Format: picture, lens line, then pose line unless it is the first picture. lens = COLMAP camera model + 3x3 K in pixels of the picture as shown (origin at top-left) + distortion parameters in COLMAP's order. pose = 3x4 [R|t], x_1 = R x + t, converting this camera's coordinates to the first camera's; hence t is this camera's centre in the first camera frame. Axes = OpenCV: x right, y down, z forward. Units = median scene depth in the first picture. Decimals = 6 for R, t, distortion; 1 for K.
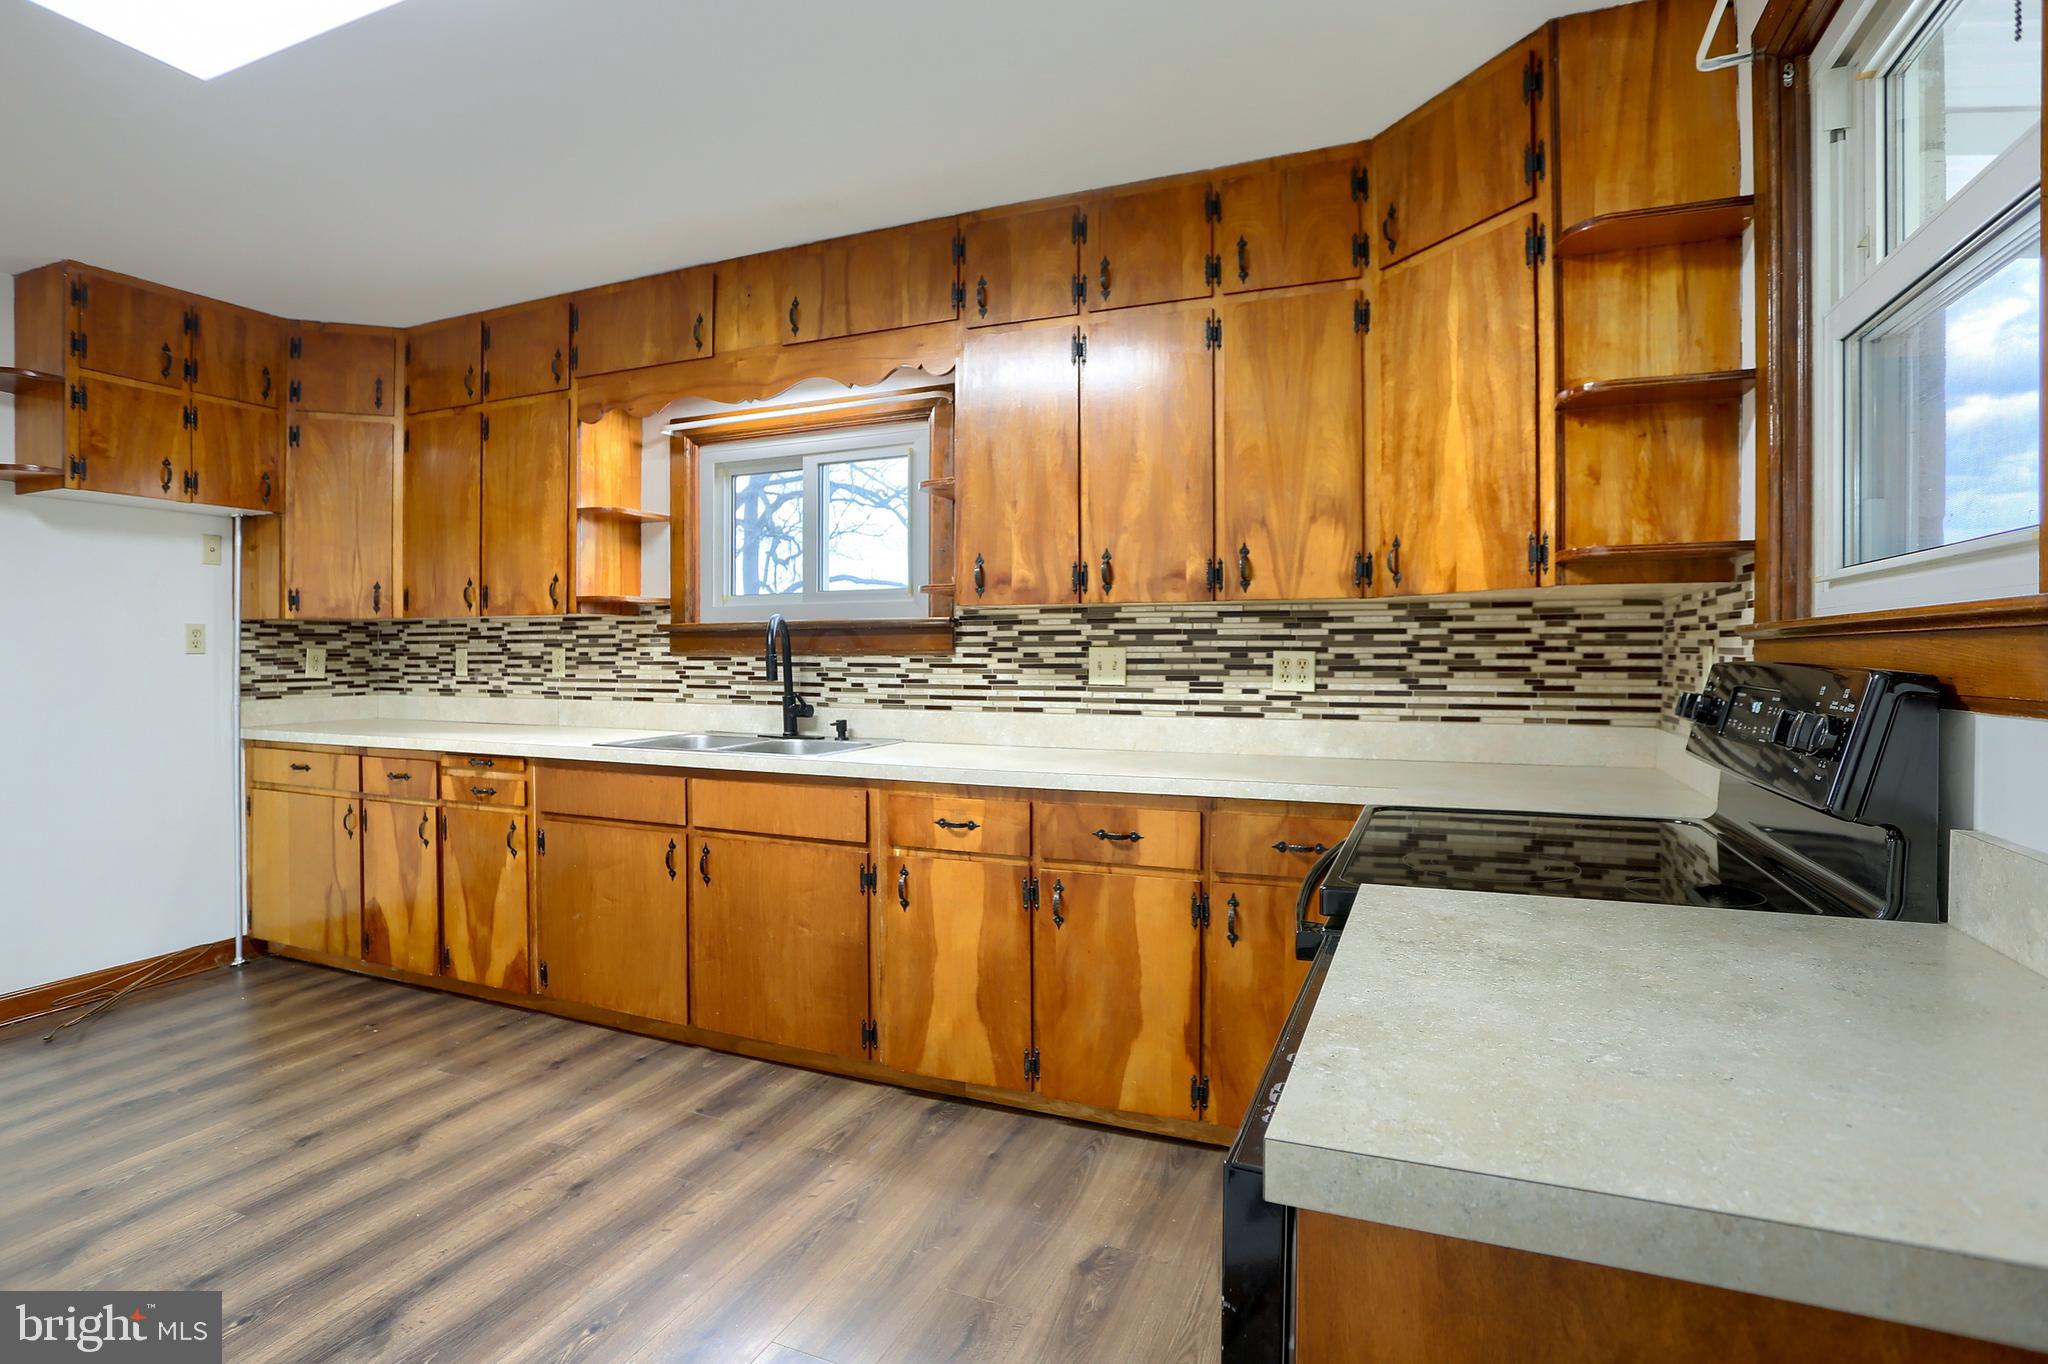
lens RADIAL K [[1017.9, 0, 994.8], [0, 1017.9, 657.4], [0, 0, 1]] dist [-0.084911, 0.038598]
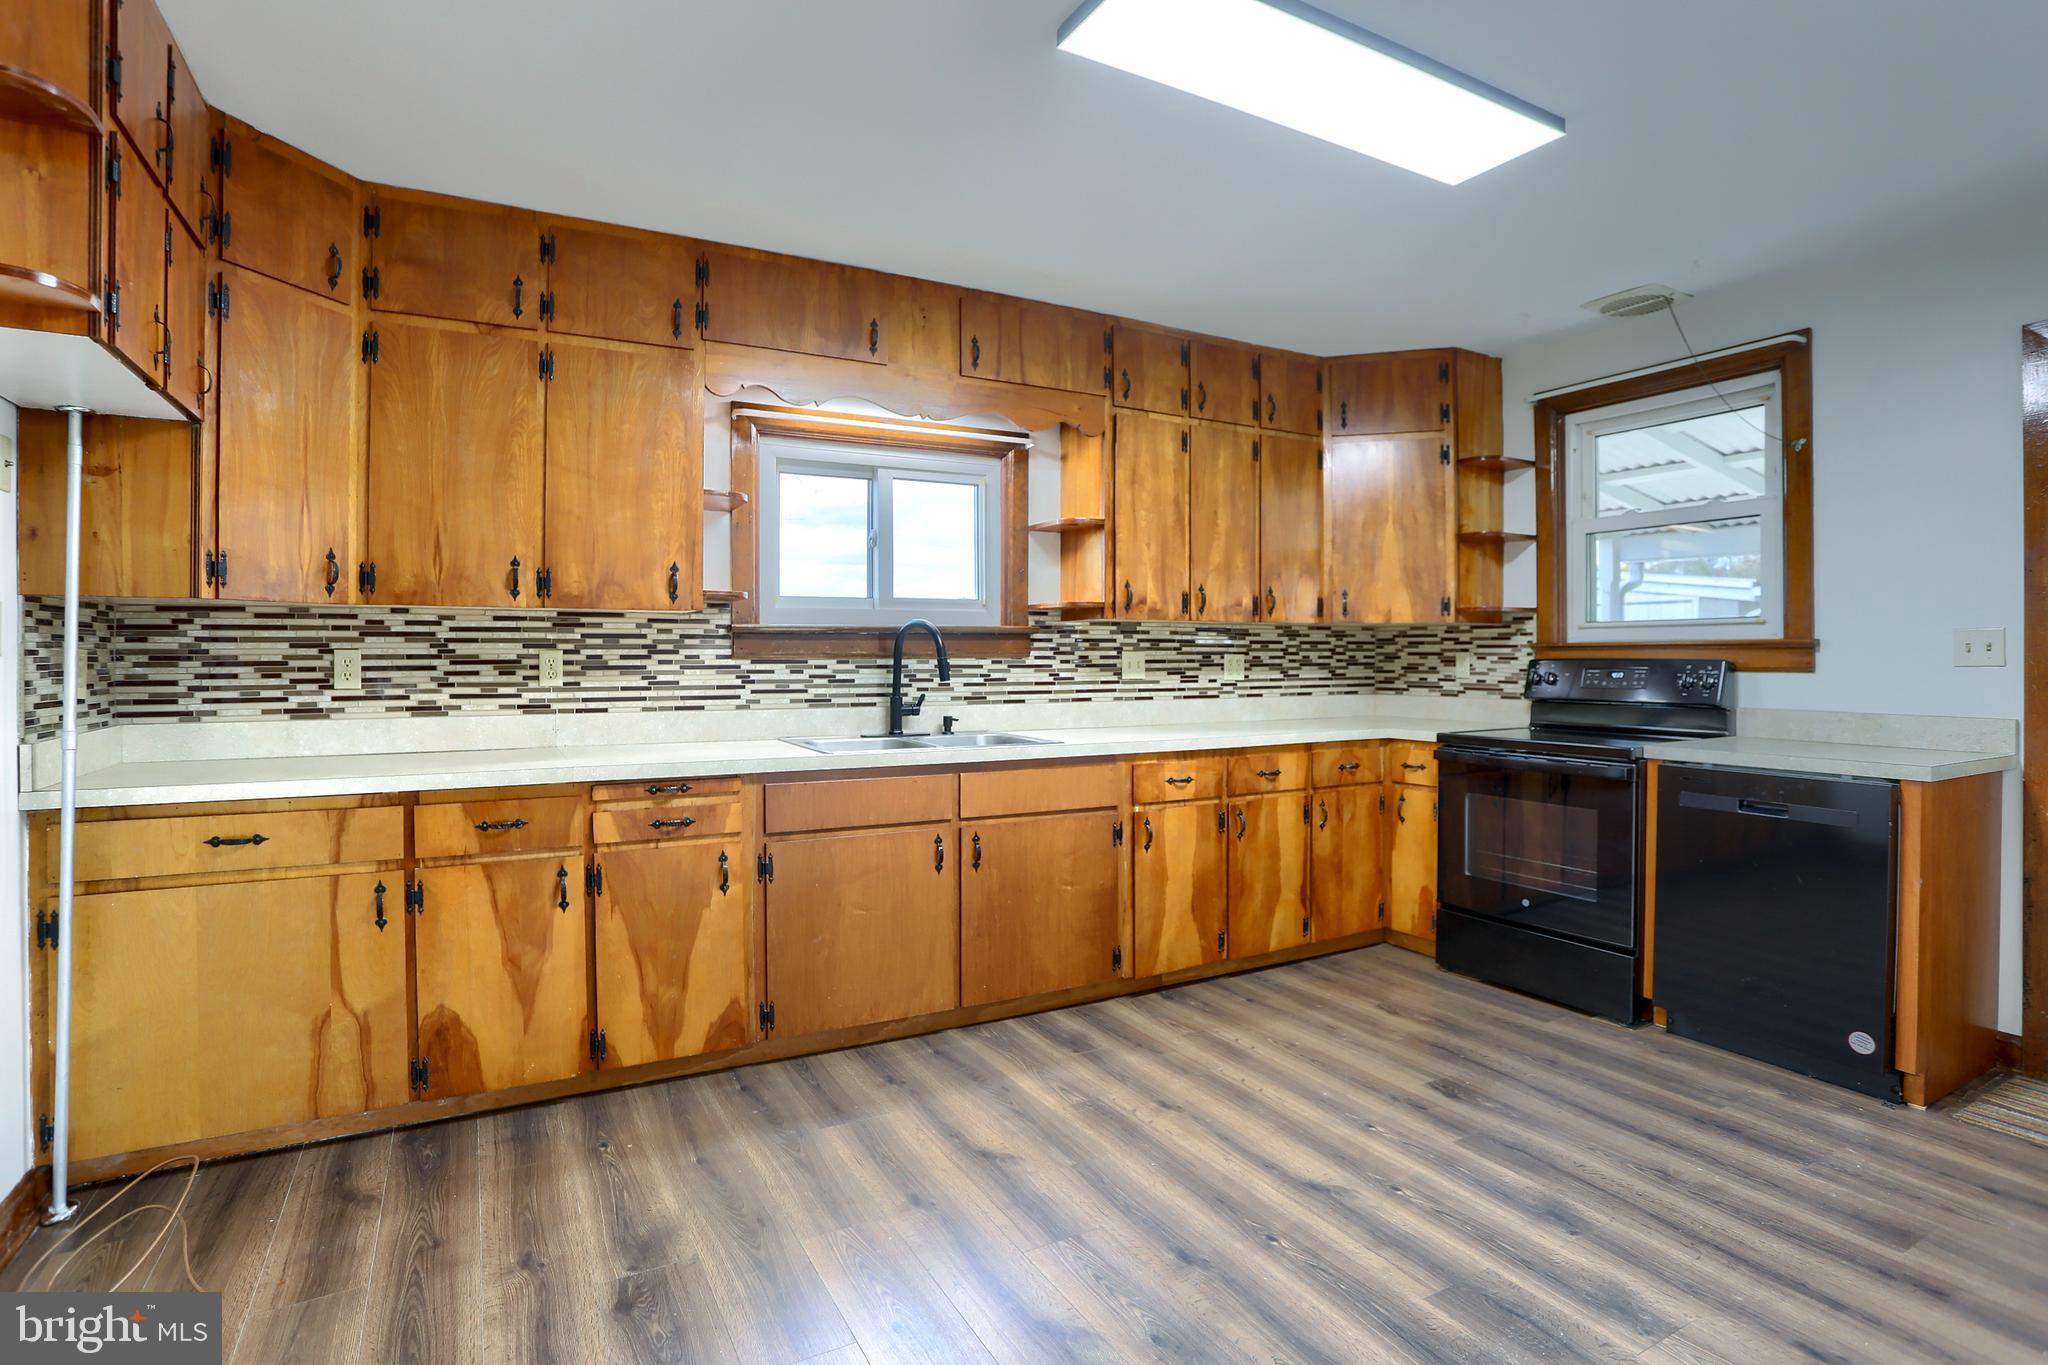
lens RADIAL K [[1017.9, 0, 994.8], [0, 1017.9, 657.9], [0, 0, 1]] dist [-0.084911, 0.038598]
pose [[0.619143, -0.001518, 0.785277, -1.032330], [0.004323, 0.999990, -0.001476, -0.000156], [-0.785266, 0.004309, 0.619143, 0.283607]]
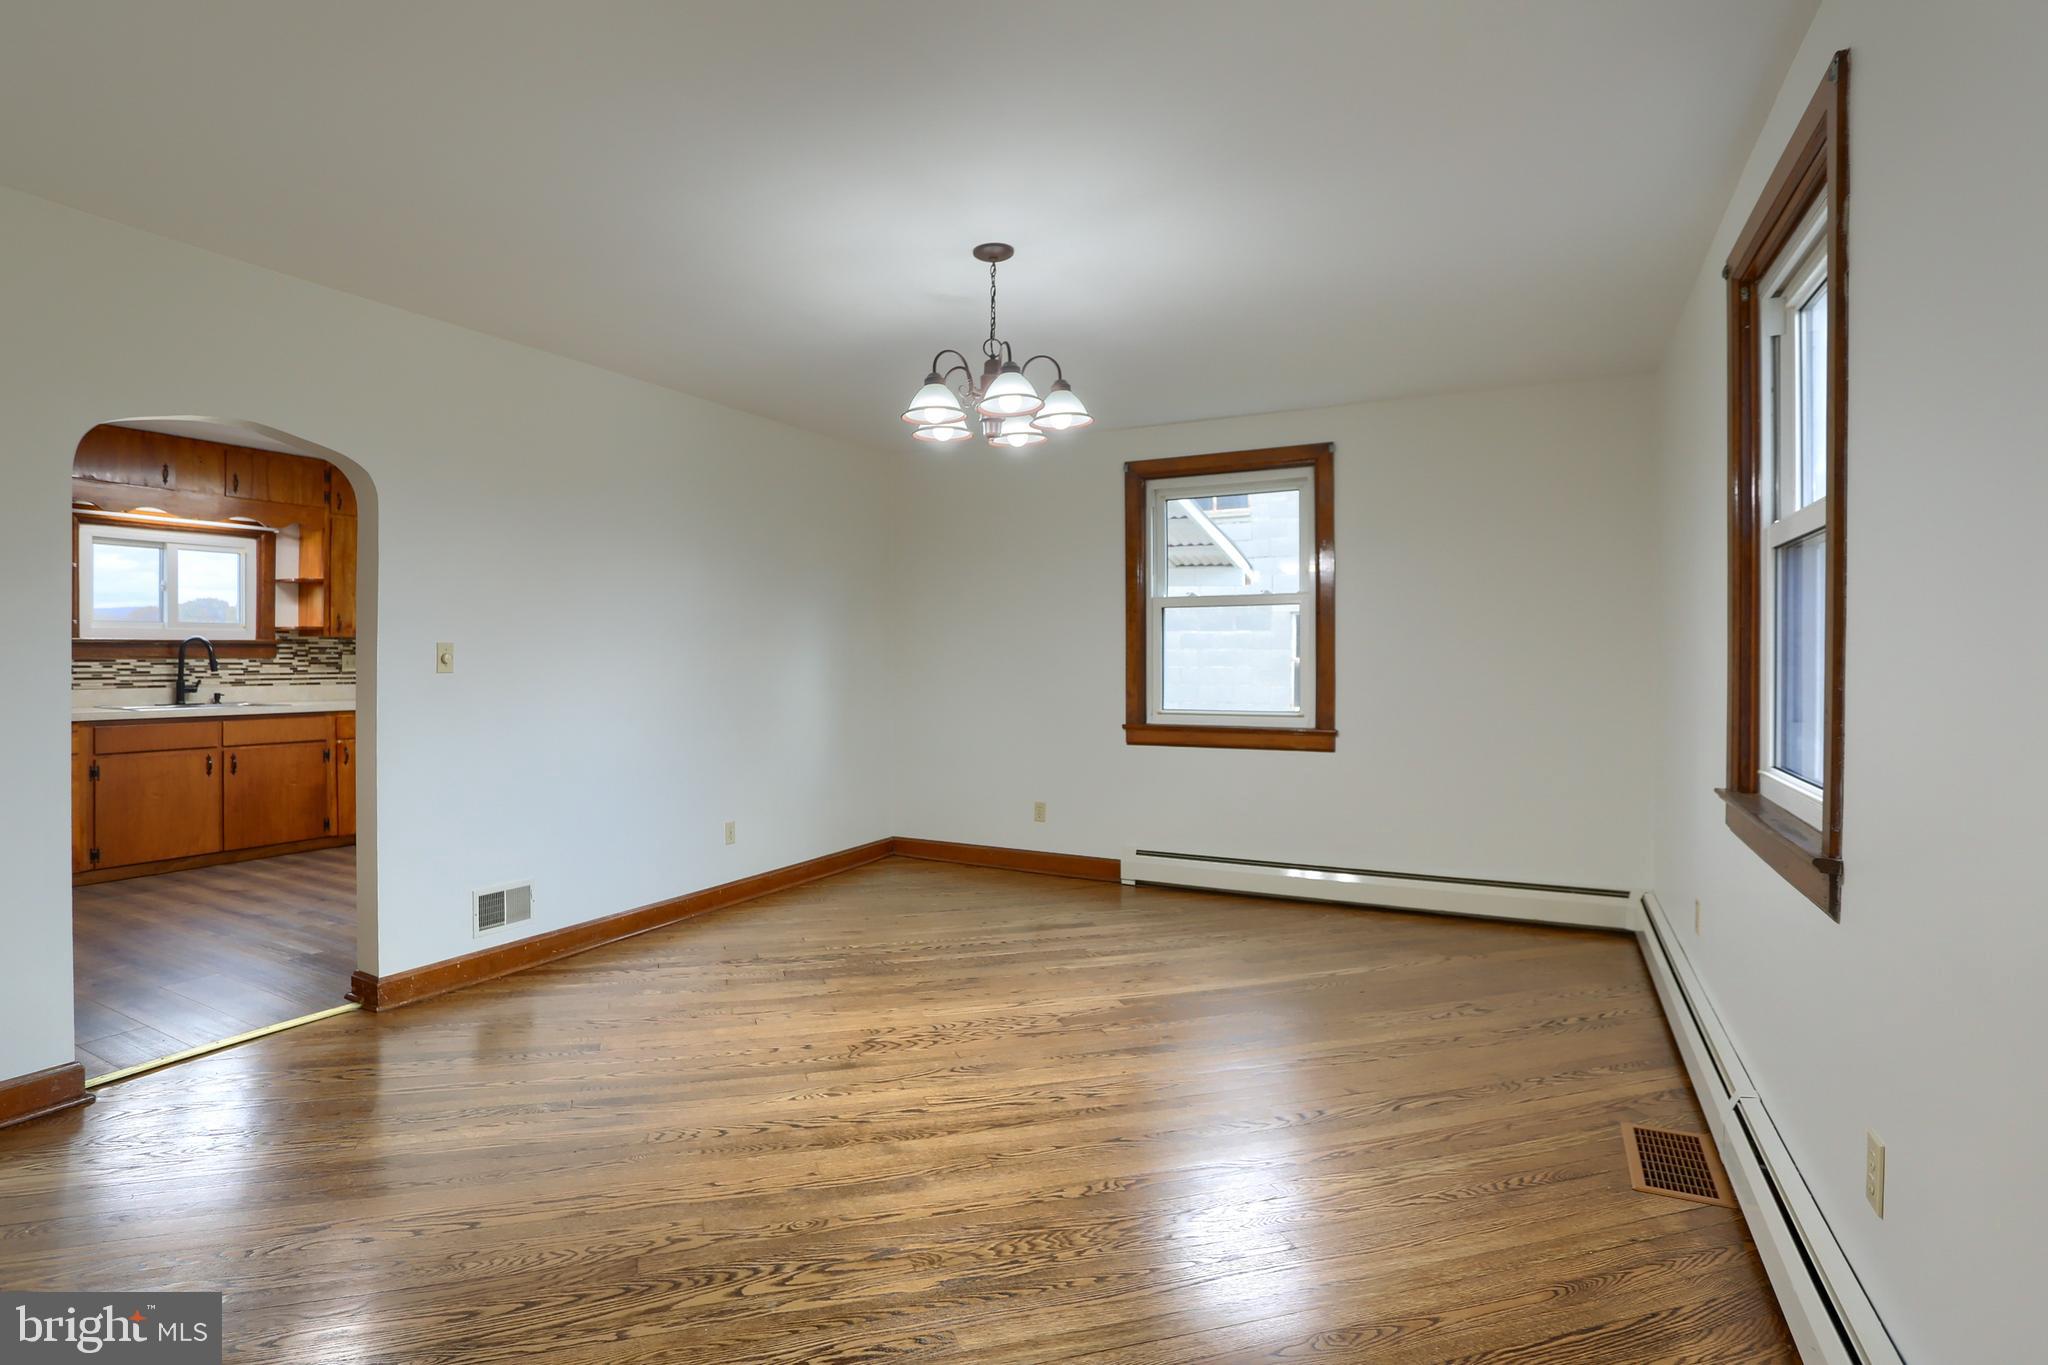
lens RADIAL K [[1043.1, 0, 959.3], [0, 1043.1, 660.3], [0, 0, 1]] dist [-0.087410, 0.043096]
pose [[0.099749, -0.001179, 0.995012, -1.931787], [0.004869, 0.999988, 0.000697, 0.006985], [-0.995001, 0.004775, 0.099753, -0.562910]]
